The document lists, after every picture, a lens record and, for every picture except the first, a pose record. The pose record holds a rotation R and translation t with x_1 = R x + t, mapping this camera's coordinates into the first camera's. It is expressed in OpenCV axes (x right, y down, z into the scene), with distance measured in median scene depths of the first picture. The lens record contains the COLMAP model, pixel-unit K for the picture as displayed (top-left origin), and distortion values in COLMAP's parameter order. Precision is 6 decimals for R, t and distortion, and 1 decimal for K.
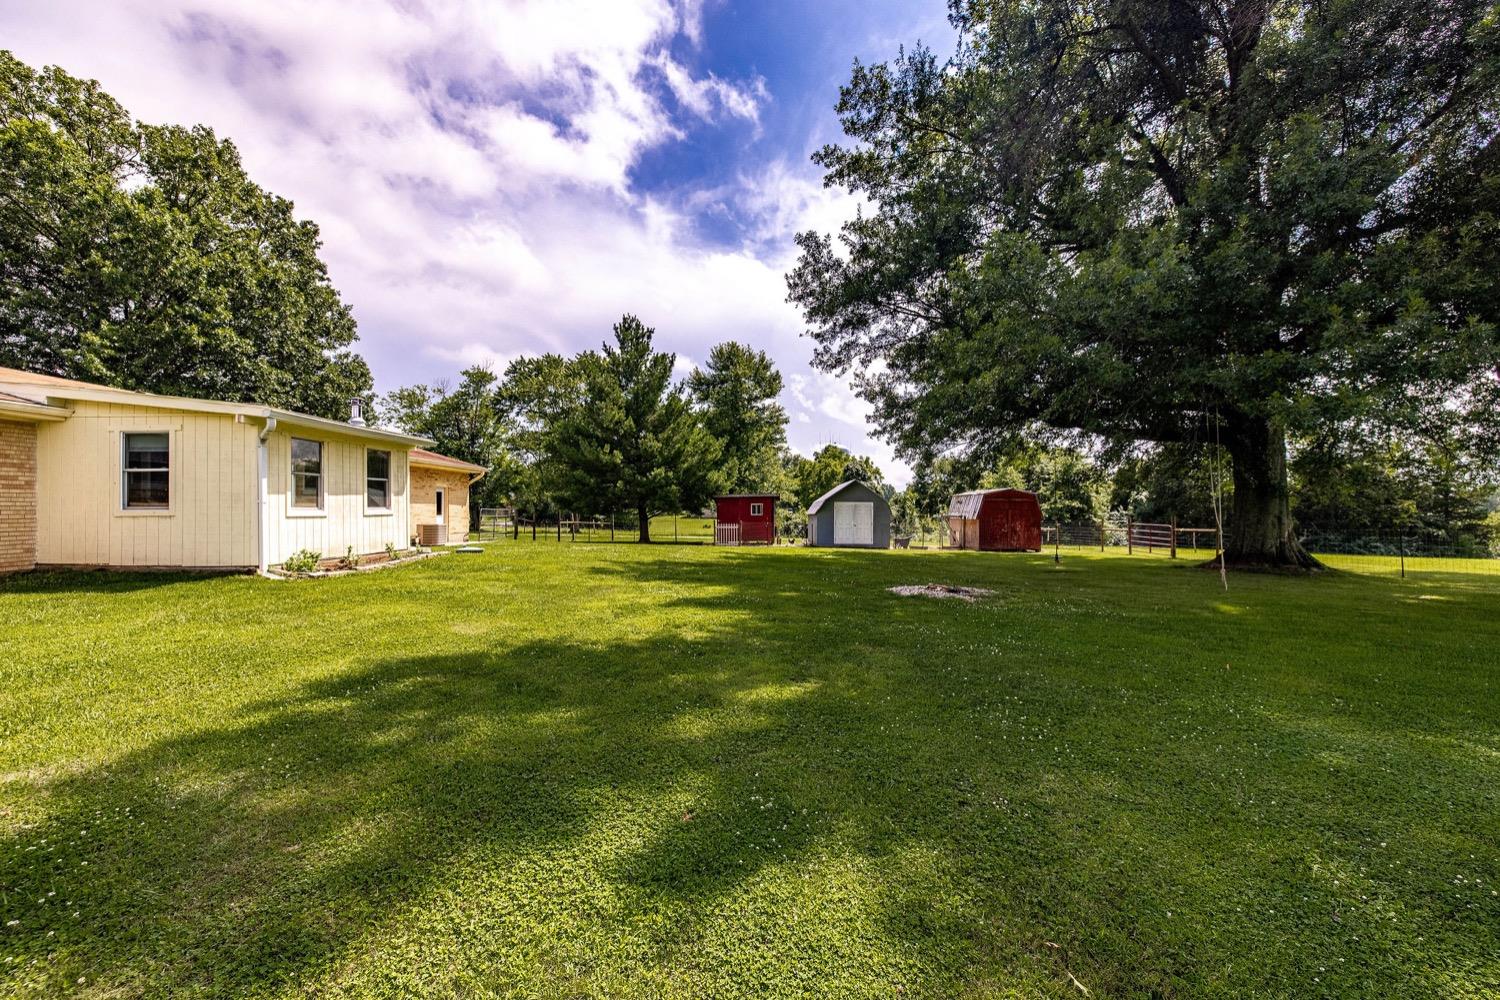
lens RADIAL K [[630.1, 0, 746.7], [0, 630.1, 504.9], [0, 0, 1]] dist [-0.000540, -0.000846]
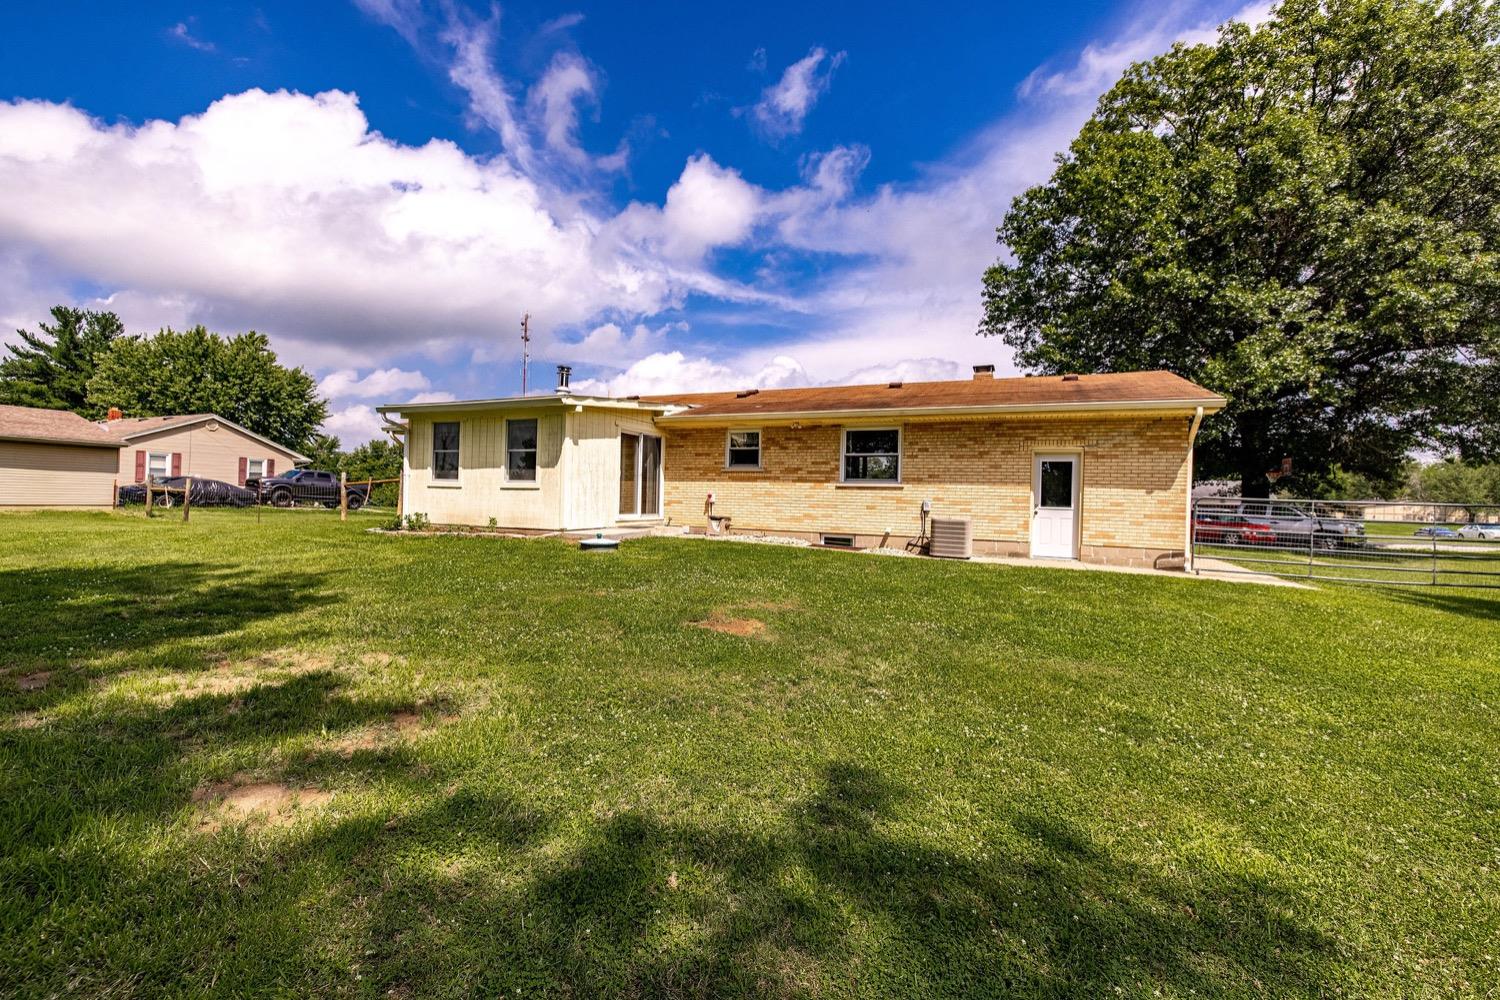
lens RADIAL K [[630.1, 0, 757.7], [0, 630.1, 502.3], [0, 0, 1]] dist [-0.000540, -0.000846]
pose [[-0.375646, 0.006307, -0.926742, 0.071418], [-0.018157, 0.999735, 0.014163, 0.007782], [0.926585, 0.022147, -0.375432, 0.816834]]
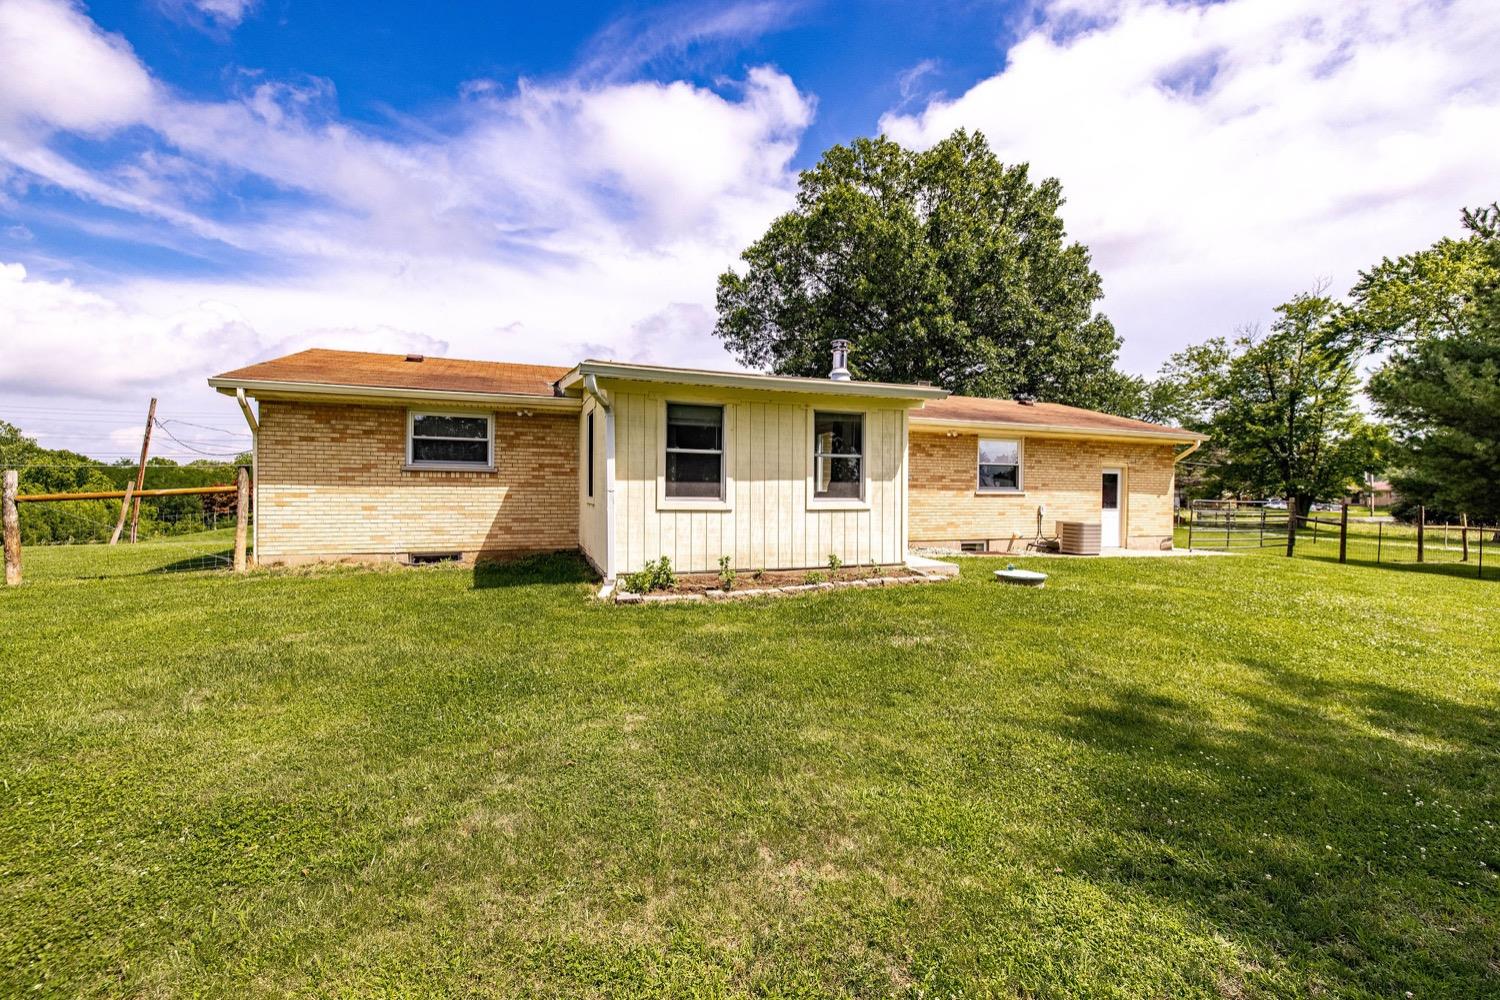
lens RADIAL K [[630.1, 0, 745.0], [0, 630.1, 494.9], [0, 0, 1]] dist [-0.000540, -0.000846]
pose [[0.366300, 0.018118, -0.930320, -0.002855], [-0.009504, 0.999831, 0.015730, -0.004590], [0.930448, 0.003080, 0.366411, 0.326610]]
